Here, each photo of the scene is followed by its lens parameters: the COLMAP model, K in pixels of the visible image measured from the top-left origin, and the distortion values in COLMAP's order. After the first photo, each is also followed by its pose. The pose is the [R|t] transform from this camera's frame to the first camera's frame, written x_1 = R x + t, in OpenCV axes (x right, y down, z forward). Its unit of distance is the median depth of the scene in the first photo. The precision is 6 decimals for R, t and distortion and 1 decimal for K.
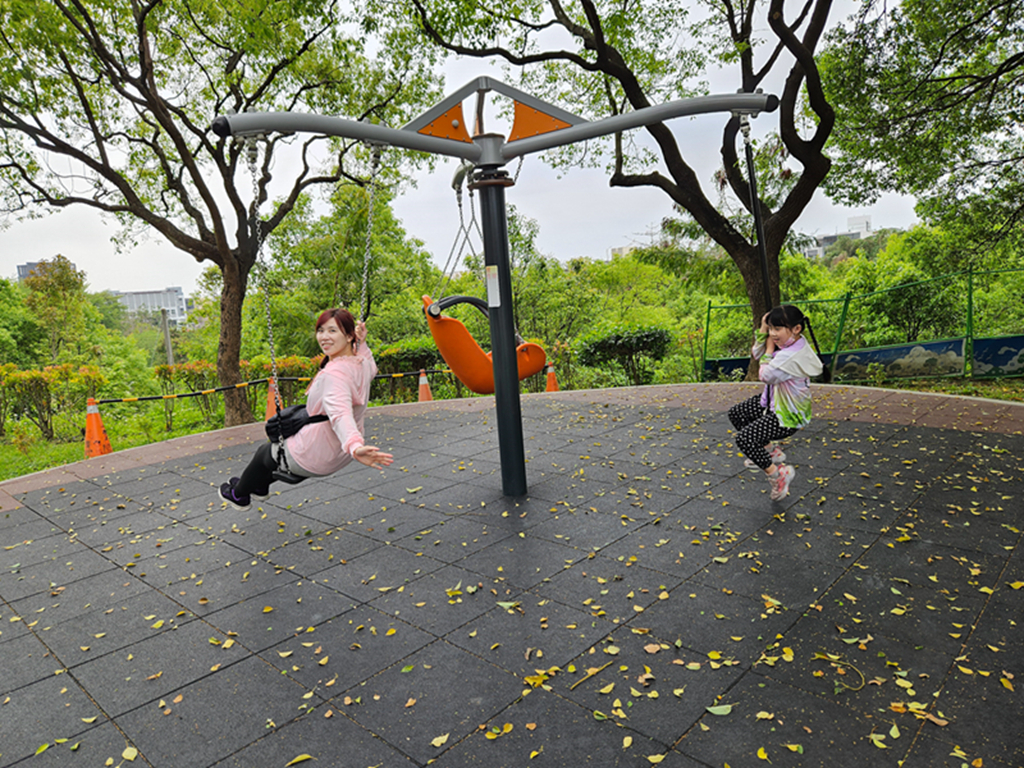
lens RADIAL K [[683.4, 0, 512.0], [0, 683.4, 384.0], [0, 0, 1]] dist [0.061647, -0.044230]
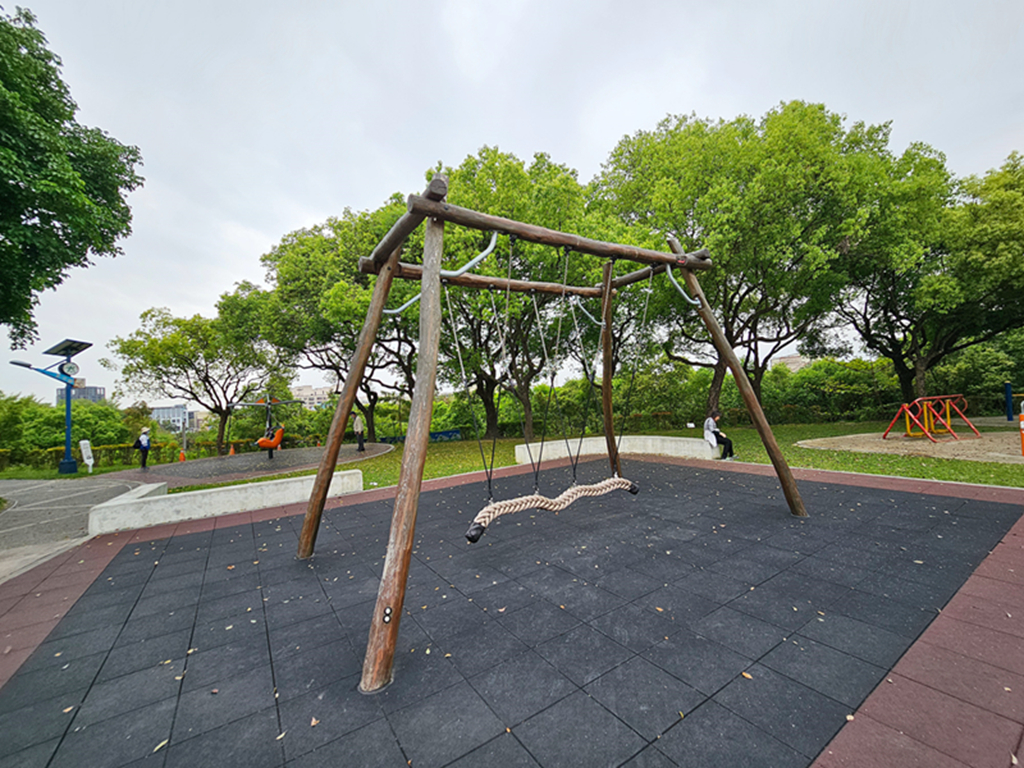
lens RADIAL K [[413.6, 0, 512.0], [0, 413.6, 384.0], [0, 0, 1]] dist [-0.000062, 0.000006]
pose [[0.974195, 0.015098, 0.225205, 0.606662], [0.027209, 0.982629, -0.183577, 0.115838], [-0.224064, 0.184967, 0.956861, -1.516021]]
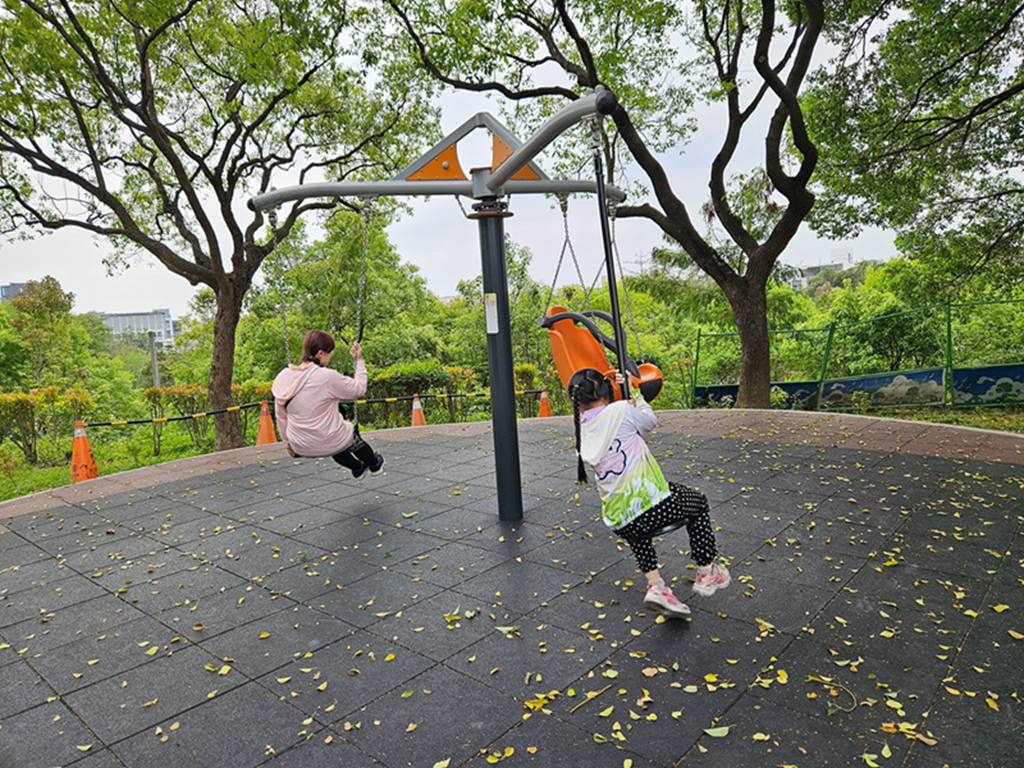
lens RADIAL K [[683.3, 0, 523.4], [0, 683.3, 379.5], [0, 0, 1]] dist [0.061213, -0.044784]
pose [[0.999506, 0.007687, 0.030473, -0.005075], [-0.006361, 0.999038, -0.043387, -0.000179], [-0.030777, 0.043171, 0.998594, -0.007823]]
